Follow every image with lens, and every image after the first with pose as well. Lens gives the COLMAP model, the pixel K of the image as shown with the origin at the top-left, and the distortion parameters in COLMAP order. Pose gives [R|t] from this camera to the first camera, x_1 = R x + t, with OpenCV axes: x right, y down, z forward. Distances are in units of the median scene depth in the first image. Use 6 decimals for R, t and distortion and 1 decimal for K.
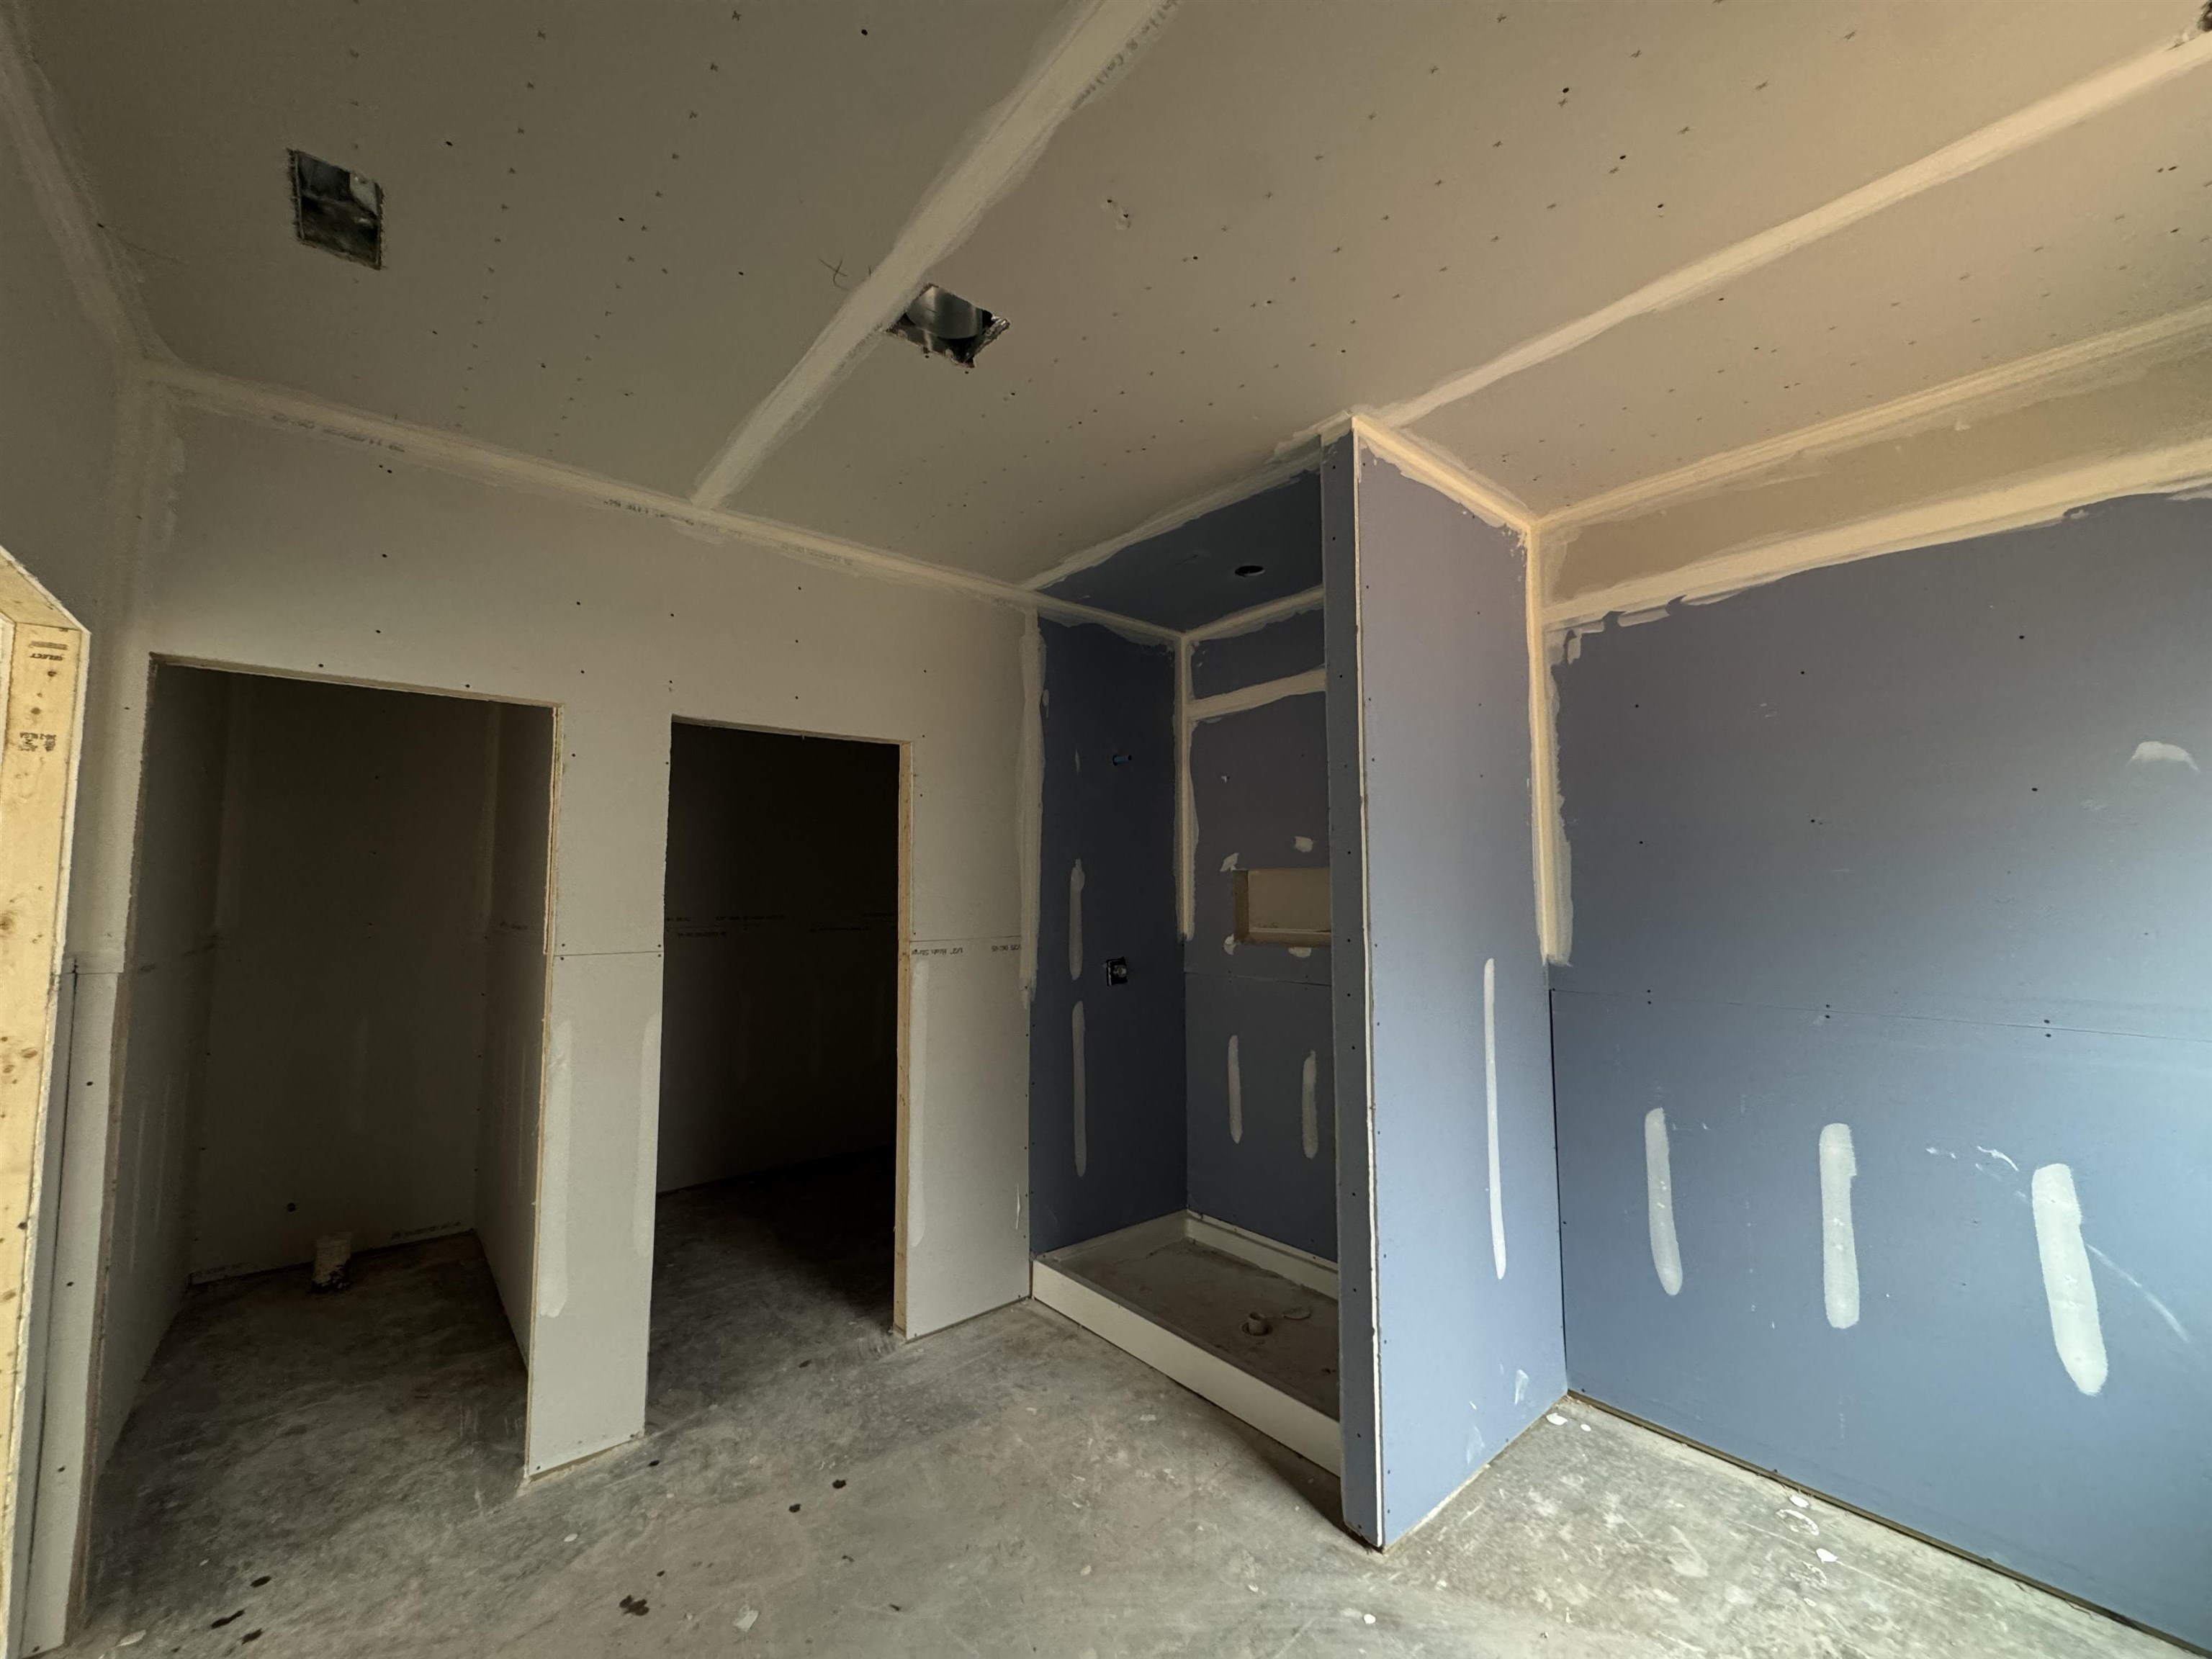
lens RADIAL K [[876.5, 0, 1108.0], [0, 876.5, 826.4], [0, 0, 1]] dist [-0.003974, 0.000702]
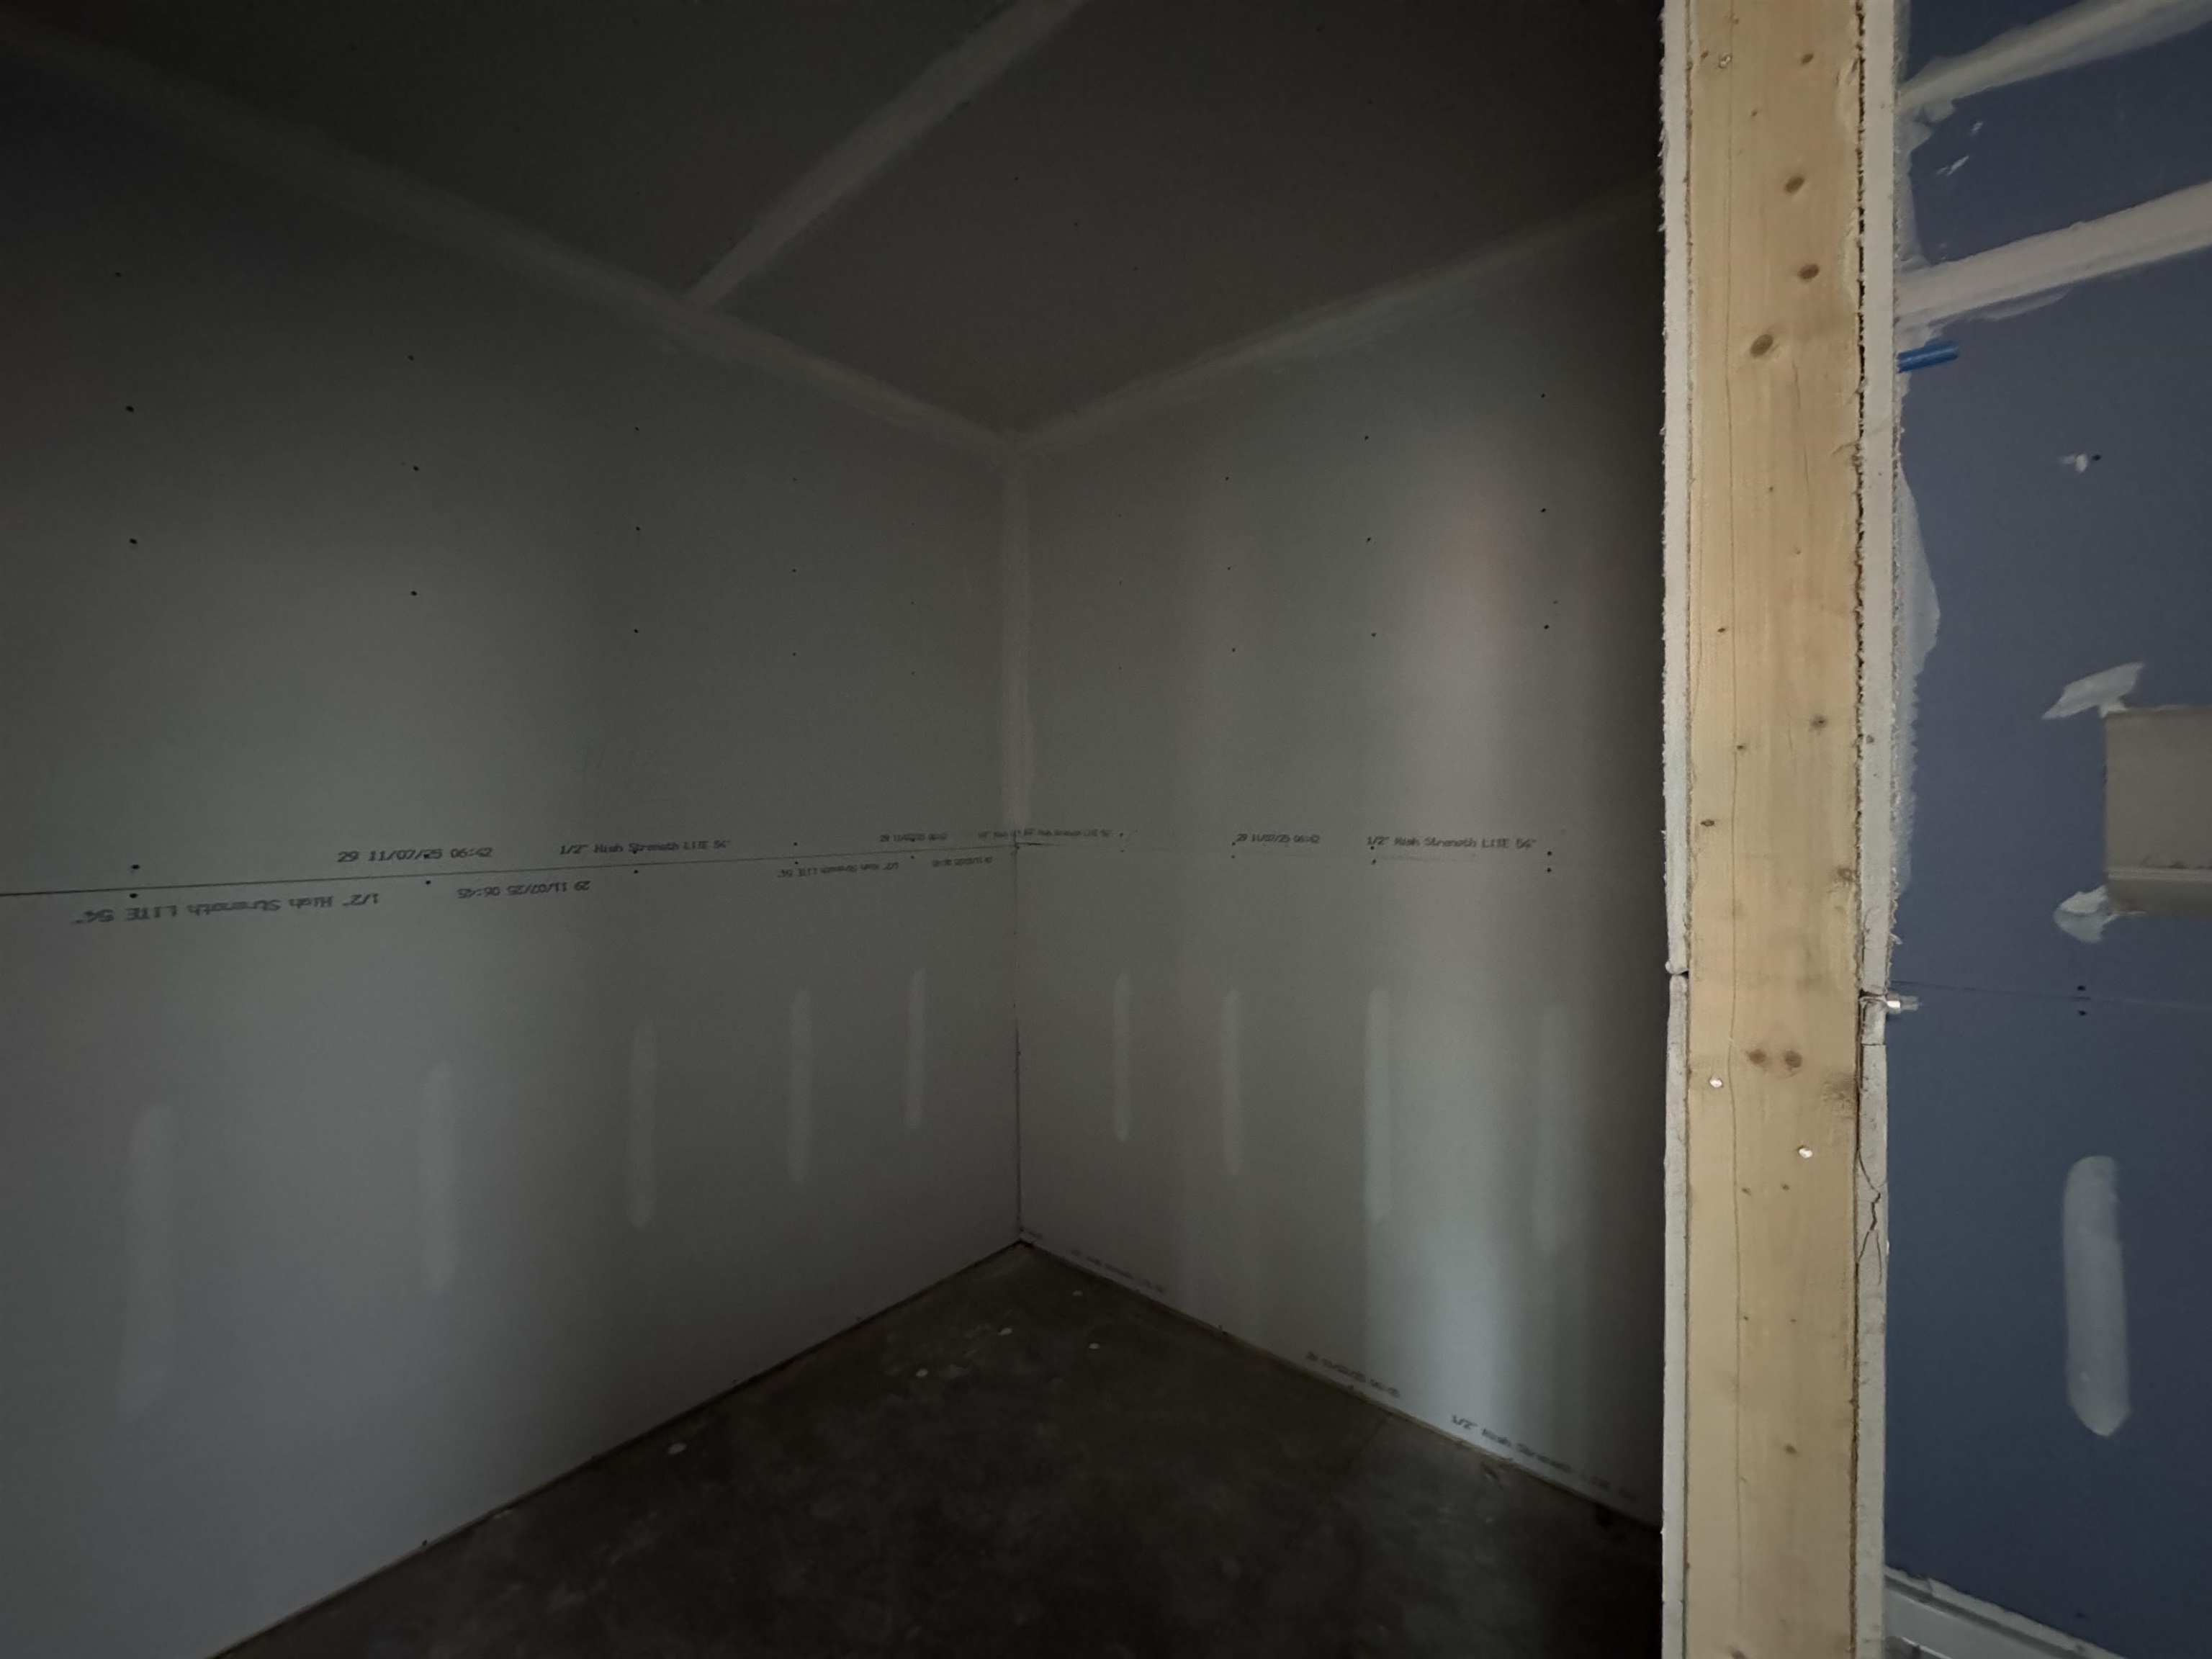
lens RADIAL K [[876.5, 0, 1114.0], [0, 876.5, 824.4], [0, 0, 1]] dist [-0.003974, 0.000702]
pose [[0.987325, -0.000961, 0.158711, -0.392689], [-0.013117, 0.996066, 0.087633, 0.085116], [-0.158171, -0.088604, 0.983428, 0.854880]]
